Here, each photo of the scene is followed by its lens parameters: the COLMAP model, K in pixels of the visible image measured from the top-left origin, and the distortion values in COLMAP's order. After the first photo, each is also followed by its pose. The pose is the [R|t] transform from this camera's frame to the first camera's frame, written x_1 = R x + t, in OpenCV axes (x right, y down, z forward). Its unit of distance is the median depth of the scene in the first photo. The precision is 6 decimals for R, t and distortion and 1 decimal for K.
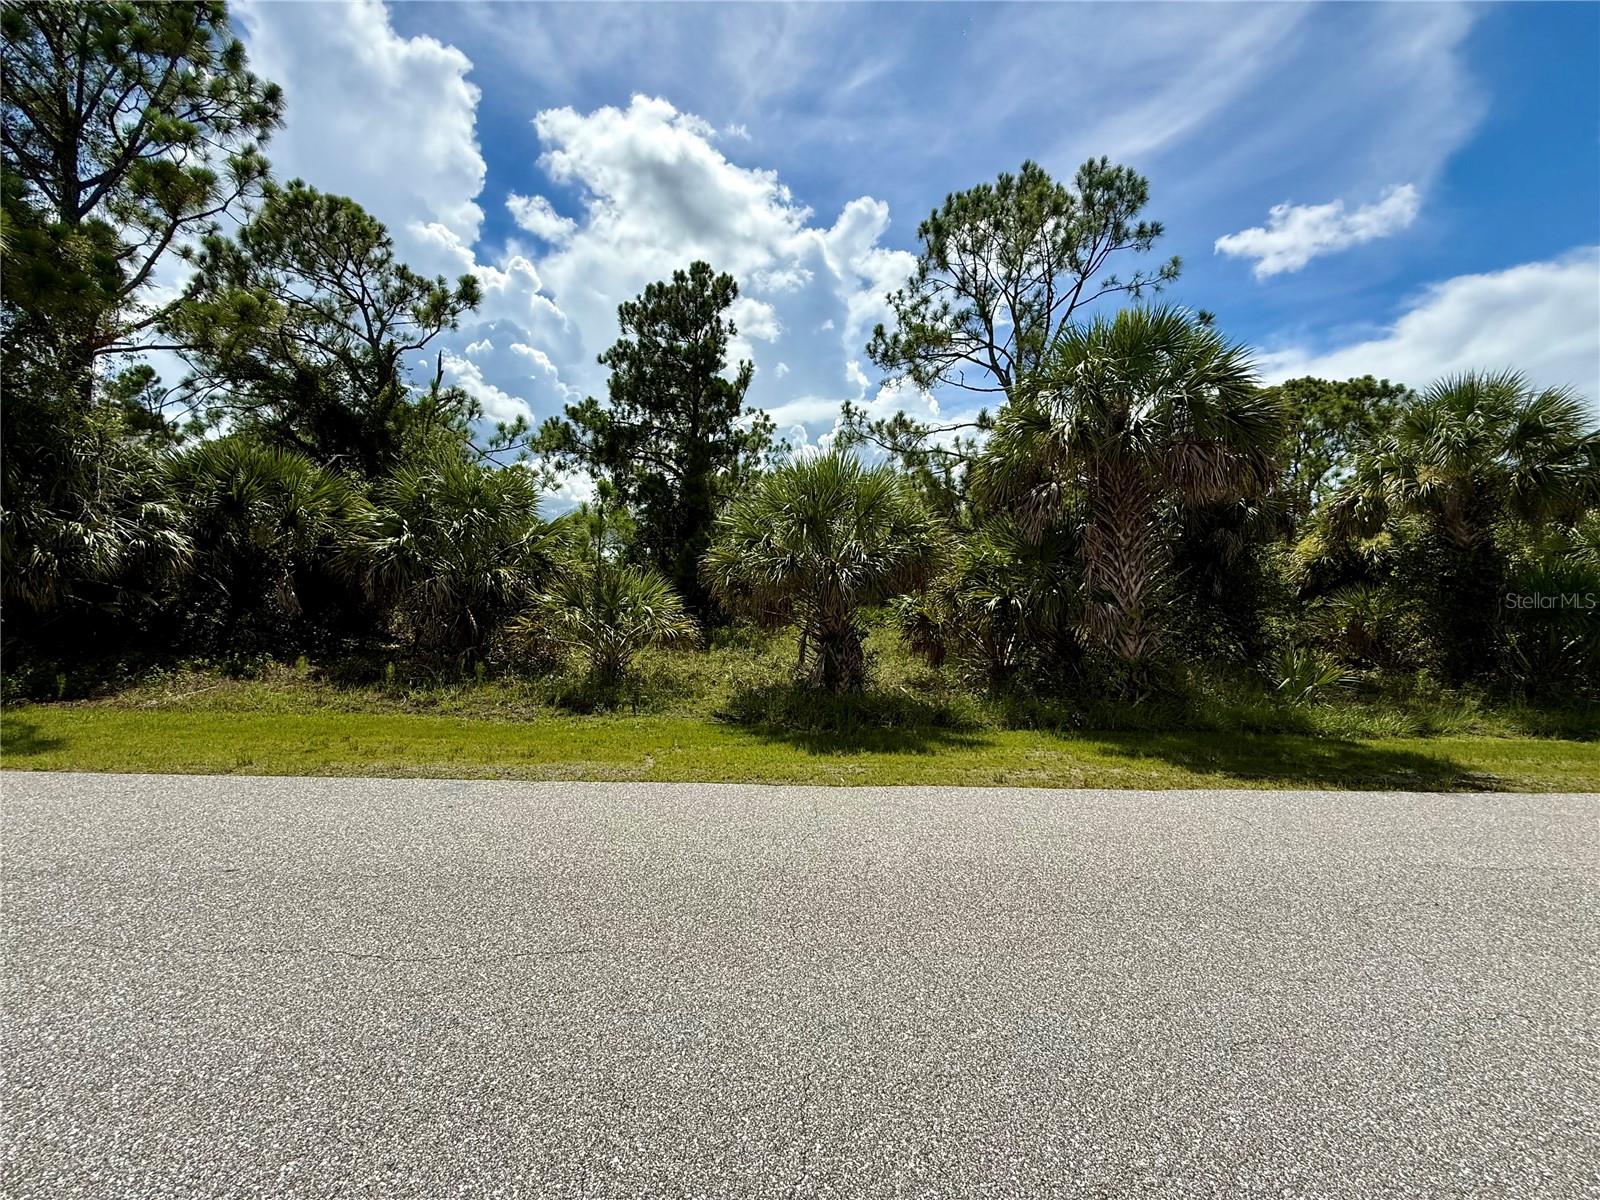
lens RADIAL K [[645.4, 0, 796.2], [0, 645.4, 591.7], [0, 0, 1]] dist [0.006264, -0.000328]
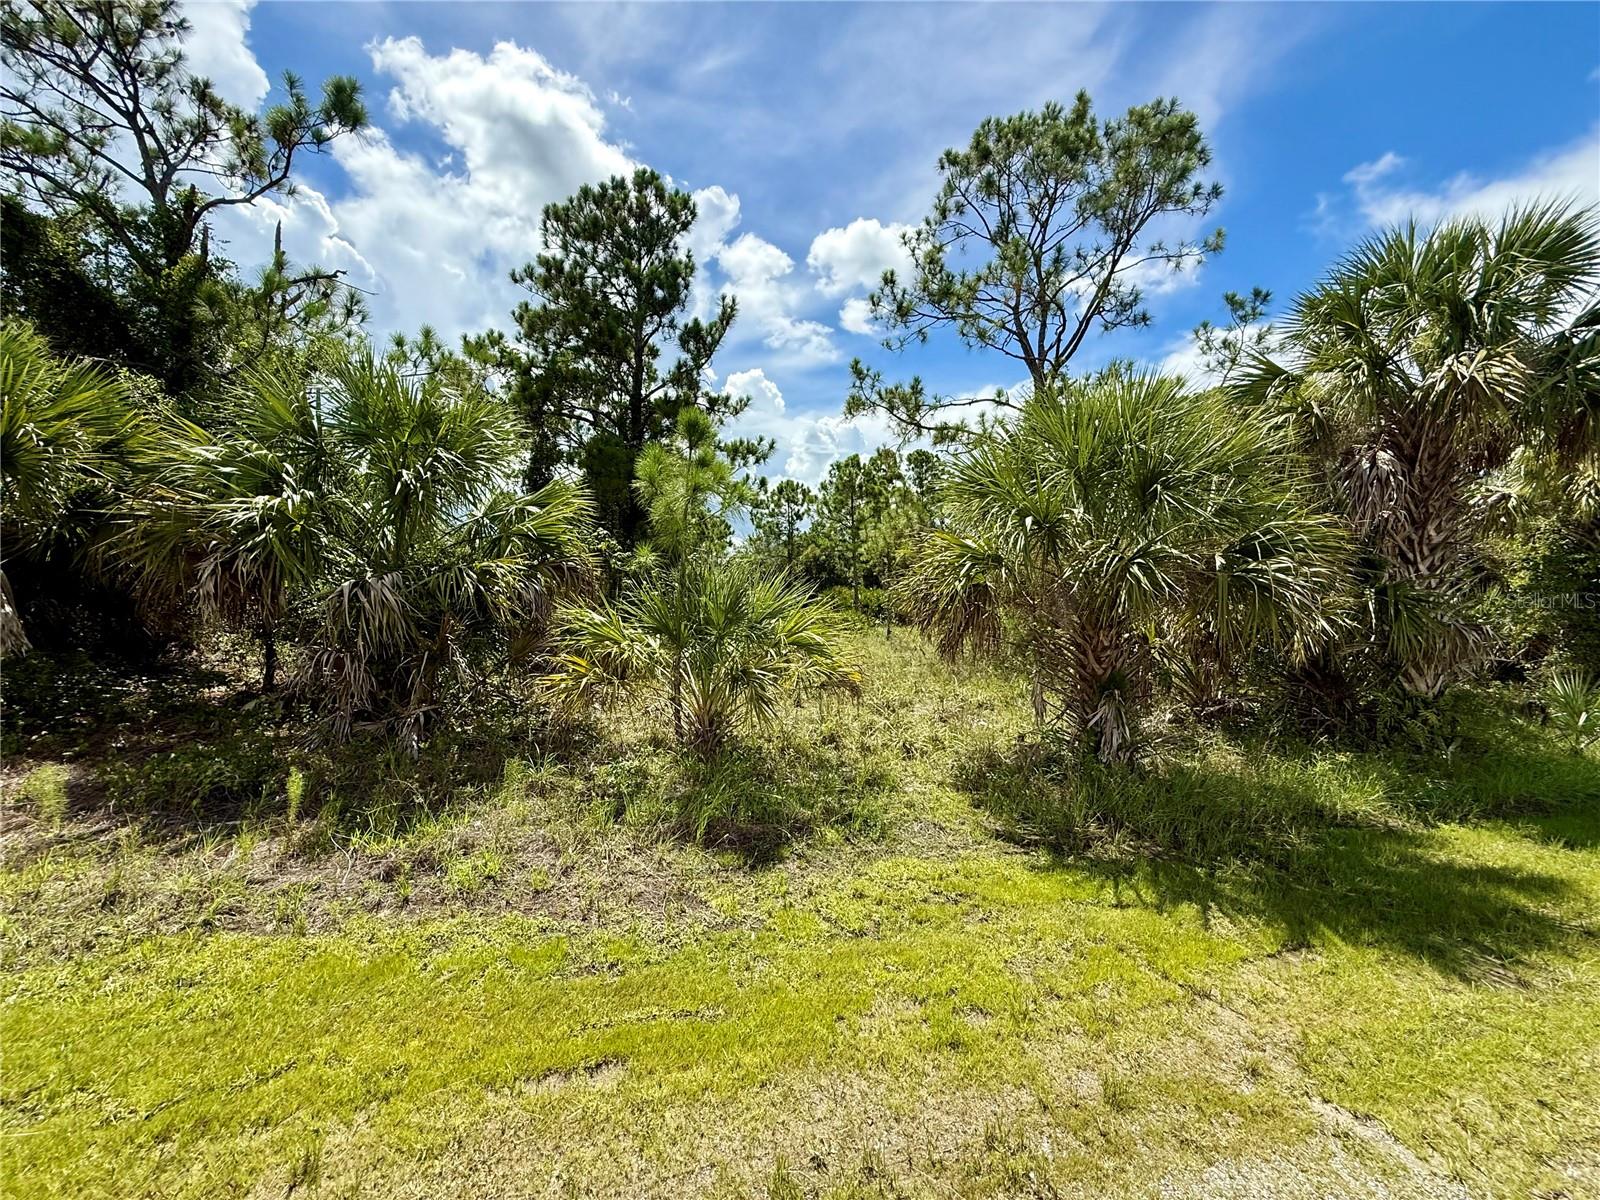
lens RADIAL K [[641.8, 0, 800.0], [0, 641.8, 600.0], [0, 0, 1]] dist [0.003616, -0.000432]
pose [[0.970965, -0.000143, 0.239221, -0.183534], [-0.005145, 0.999756, 0.021477, -0.009207], [-0.239166, -0.022085, 0.970728, 0.226117]]
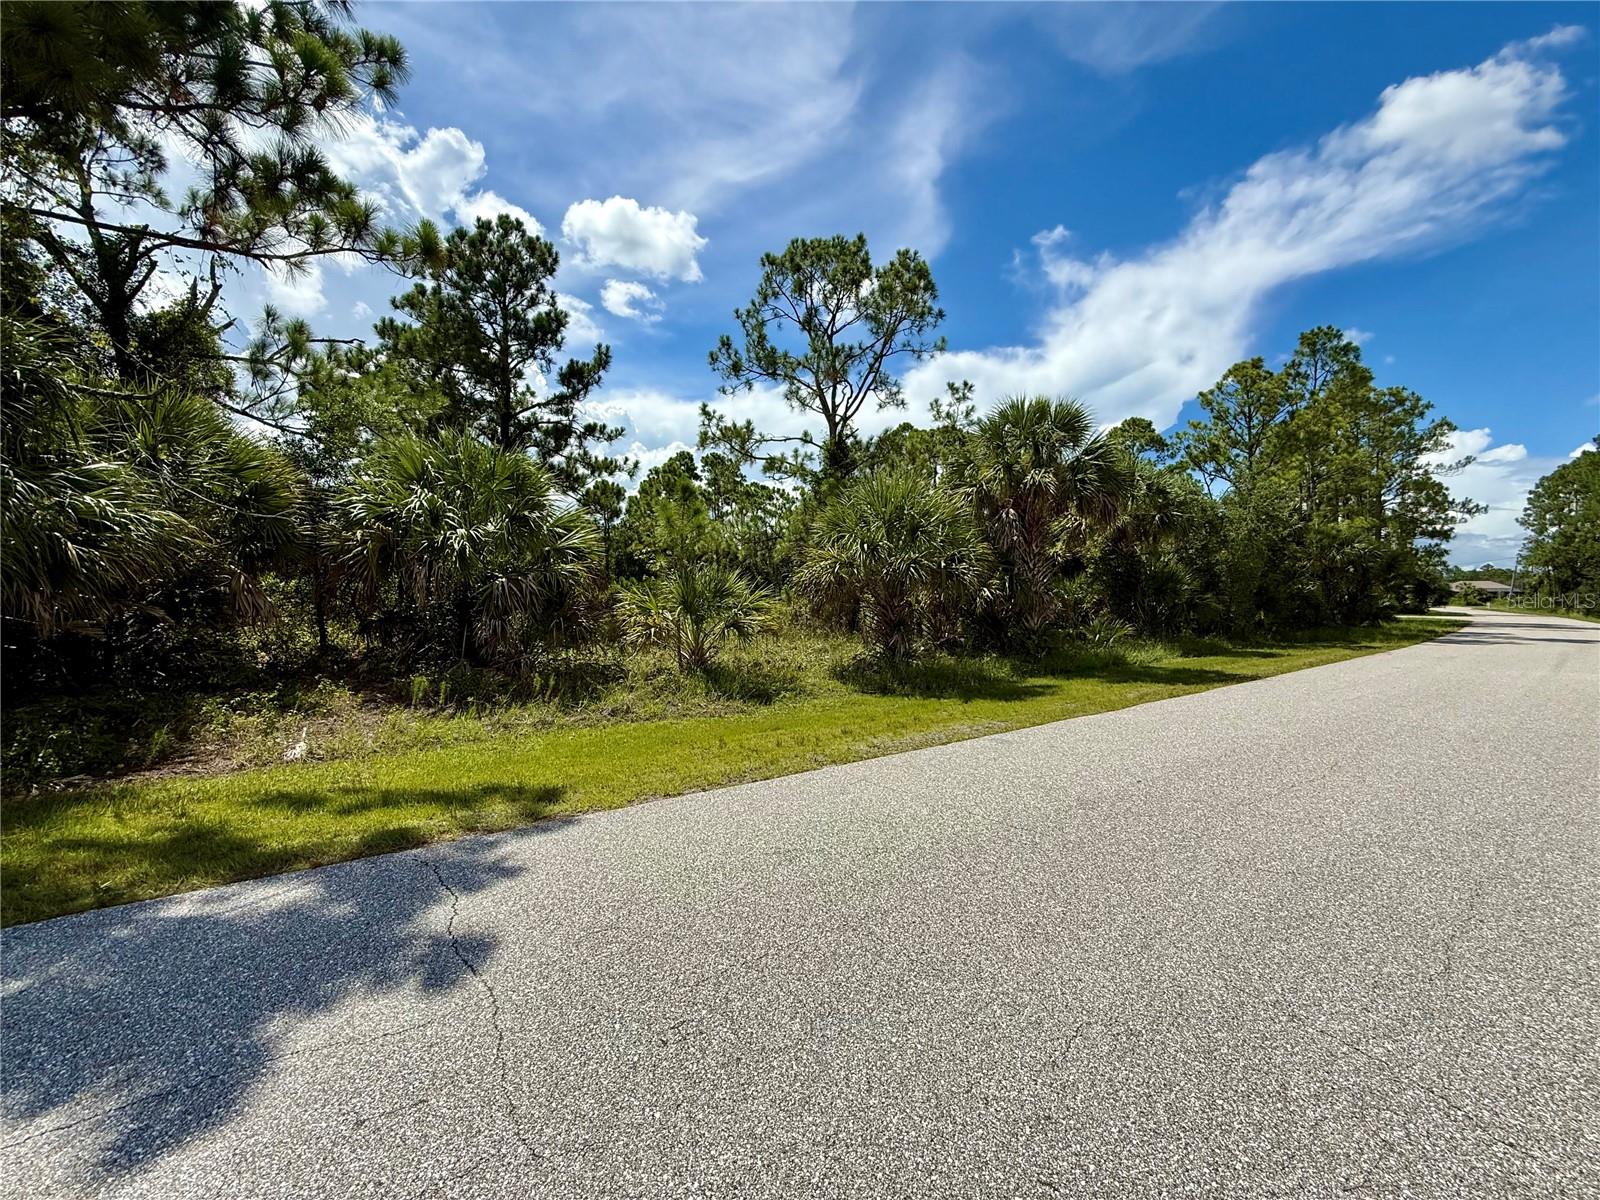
lens RADIAL K [[650.2, 0, 801.6], [0, 650.2, 593.6], [0, 0, 1]] dist [-0.000969, -0.000137]
pose [[0.828567, -0.019904, 0.559536, -0.392097], [0.006899, 0.999655, 0.025345, -0.009218], [-0.559847, -0.017140, 0.828418, 0.023063]]
